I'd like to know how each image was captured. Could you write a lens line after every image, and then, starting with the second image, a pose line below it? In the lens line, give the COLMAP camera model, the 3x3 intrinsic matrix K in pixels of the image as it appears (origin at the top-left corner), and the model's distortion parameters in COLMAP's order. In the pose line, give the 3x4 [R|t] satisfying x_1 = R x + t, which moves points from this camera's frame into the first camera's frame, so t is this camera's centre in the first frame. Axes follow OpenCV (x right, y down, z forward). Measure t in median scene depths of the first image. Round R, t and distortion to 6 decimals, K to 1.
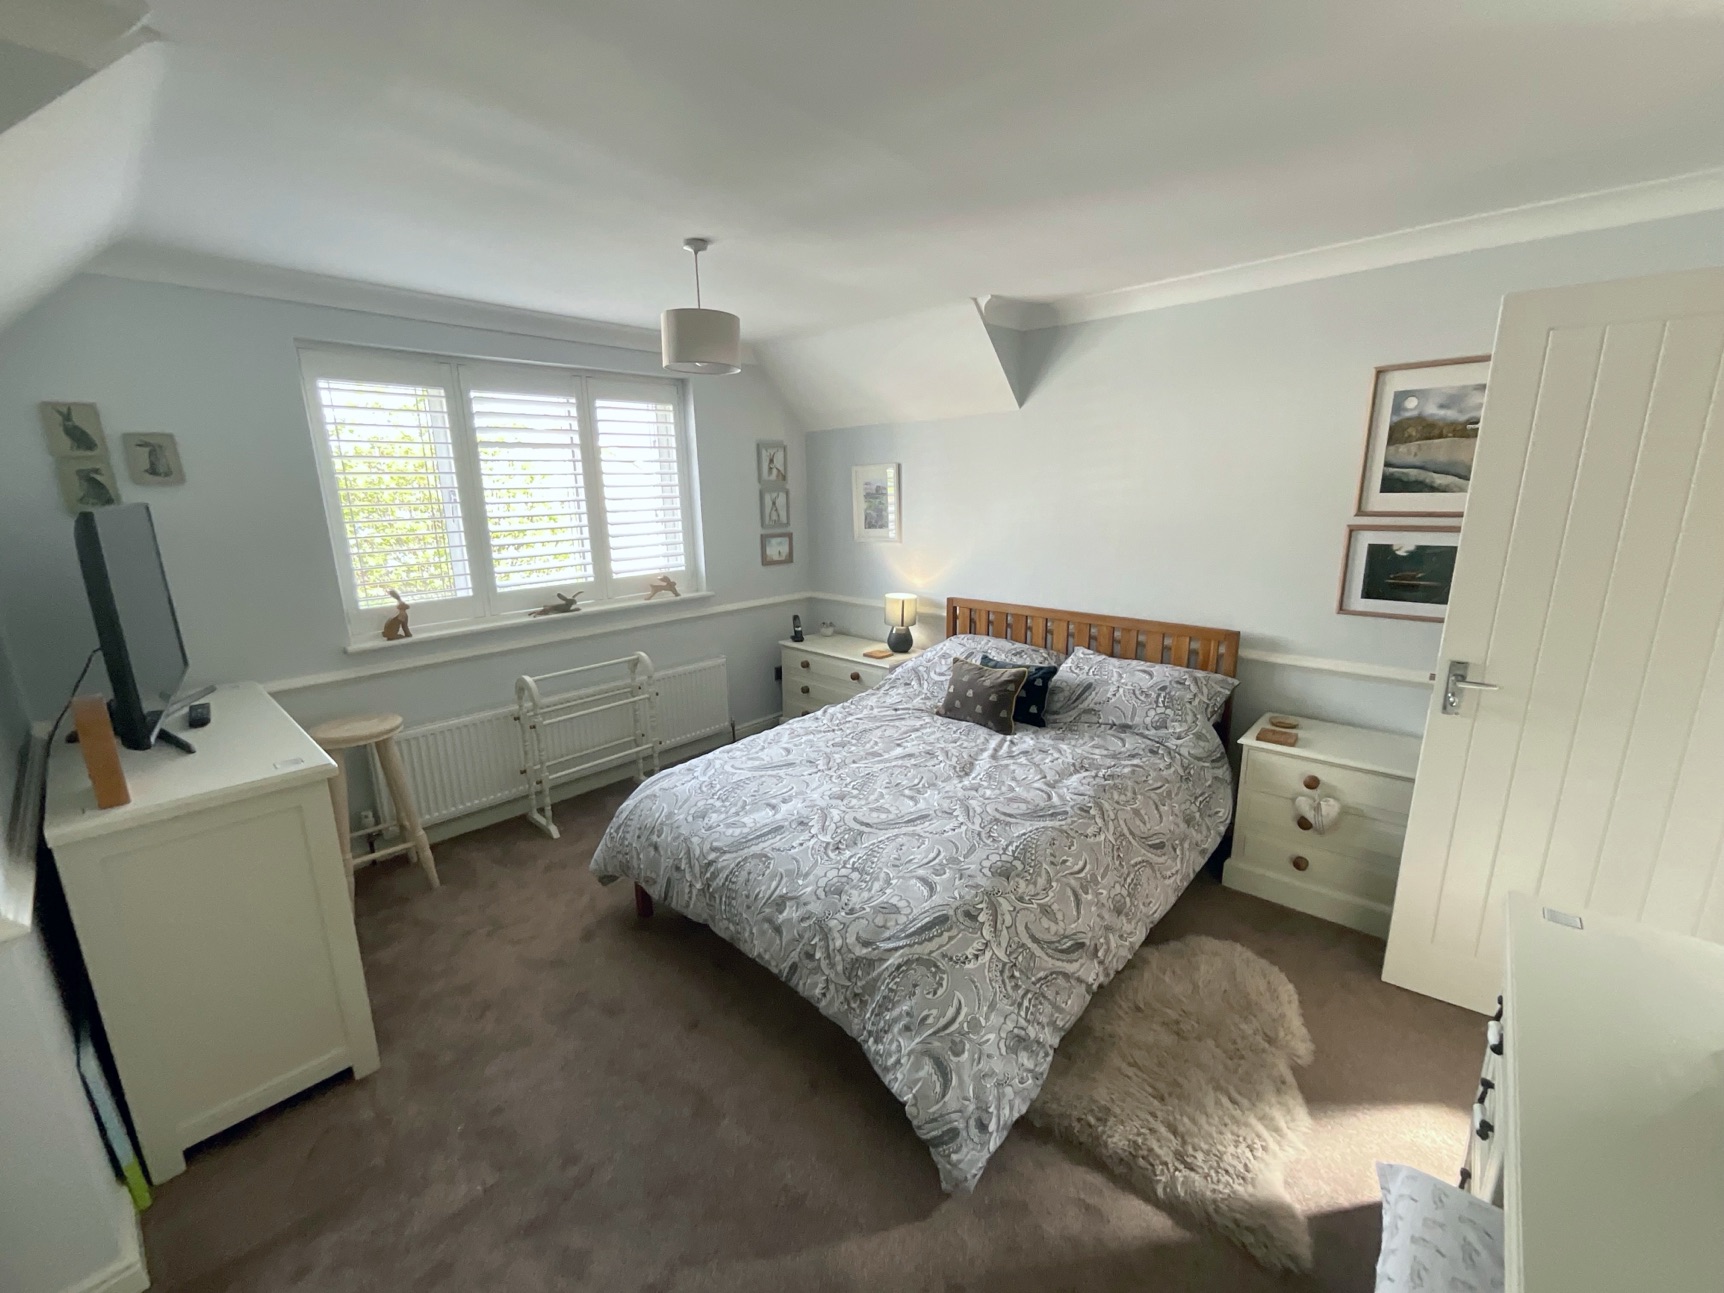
lens RADIAL K [[703.0, 0, 862.4], [0, 703.0, 647.5], [0, 0, 1]] dist [-0.002616, 0.002615]
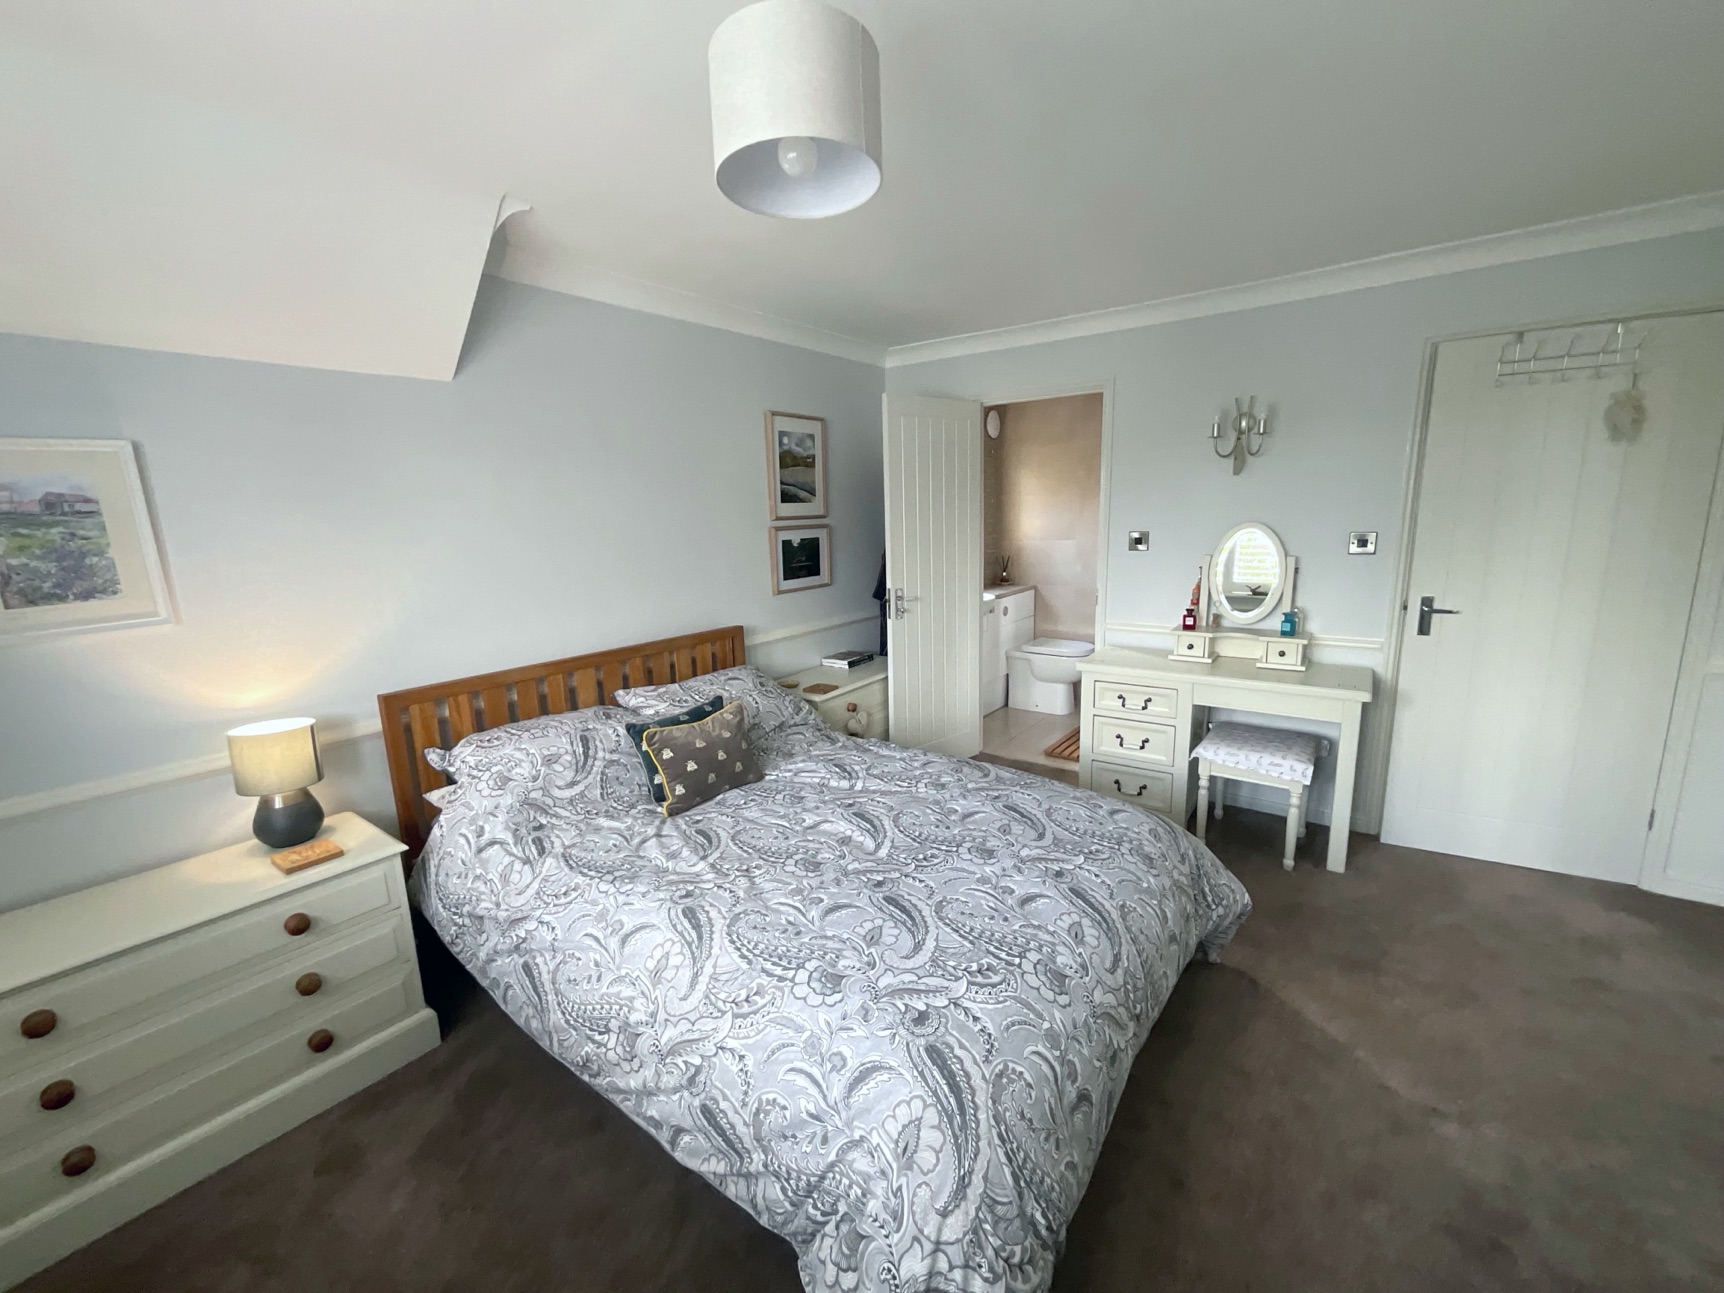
lens RADIAL K [[703.0, 0, 862.4], [0, 703.0, 647.5], [0, 0, 1]] dist [-0.002616, 0.002615]
pose [[-0.101456, -0.171667, 0.979917, -0.600885], [0.257304, 0.946956, 0.192533, -0.156171], [-0.960990, 0.271670, -0.051904, 0.880374]]
